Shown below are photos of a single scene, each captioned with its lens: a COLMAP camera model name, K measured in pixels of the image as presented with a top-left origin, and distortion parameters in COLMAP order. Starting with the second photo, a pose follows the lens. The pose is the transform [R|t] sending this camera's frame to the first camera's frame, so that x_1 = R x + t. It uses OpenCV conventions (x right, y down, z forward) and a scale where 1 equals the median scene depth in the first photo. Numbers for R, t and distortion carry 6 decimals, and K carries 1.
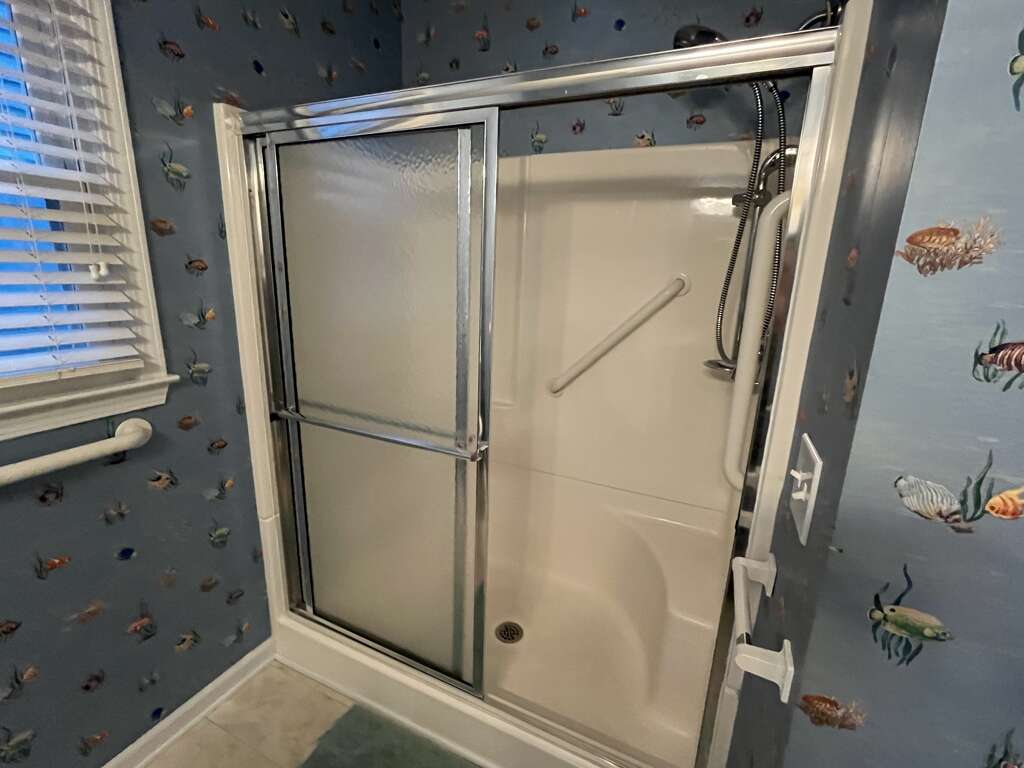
lens RADIAL K [[445.1, 0, 507.6], [0, 445.1, 377.9], [0, 0, 1]] dist [-0.000852, -0.001382]
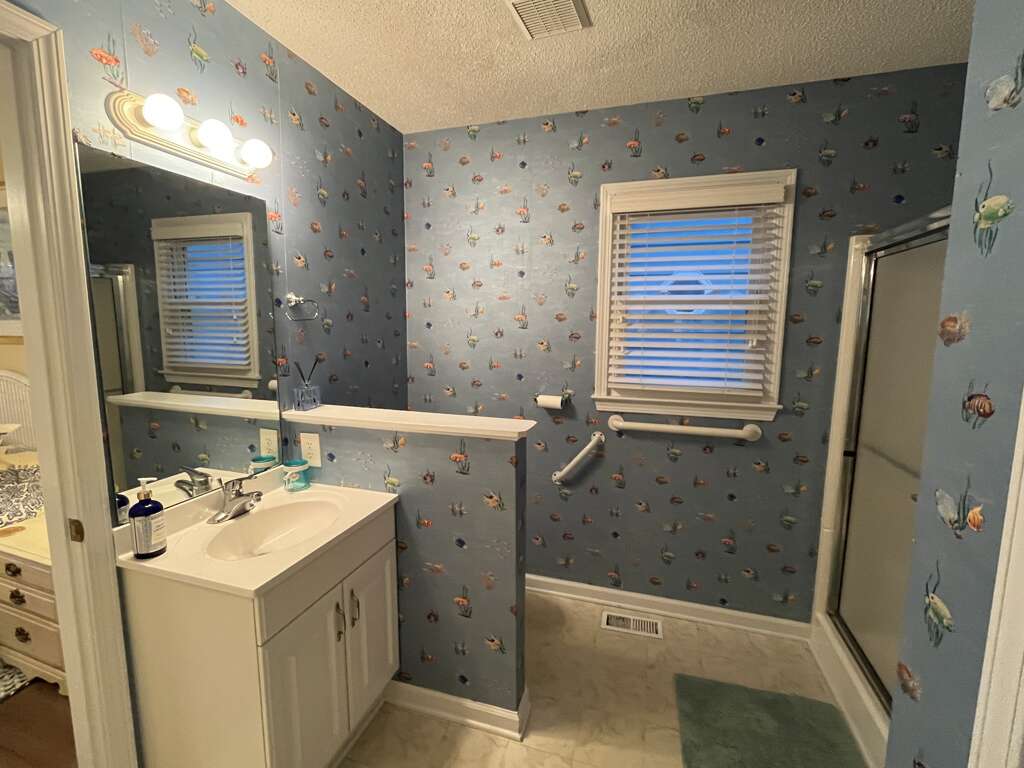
lens RADIAL K [[445.1, 0, 510.6], [0, 445.1, 381.3], [0, 0, 1]] dist [-0.000852, -0.001382]
pose [[0.108171, 0.090464, -0.990008, 0.781354], [-0.243520, 0.967922, 0.061839, 0.050743], [0.963845, 0.234398, 0.126731, -0.202862]]
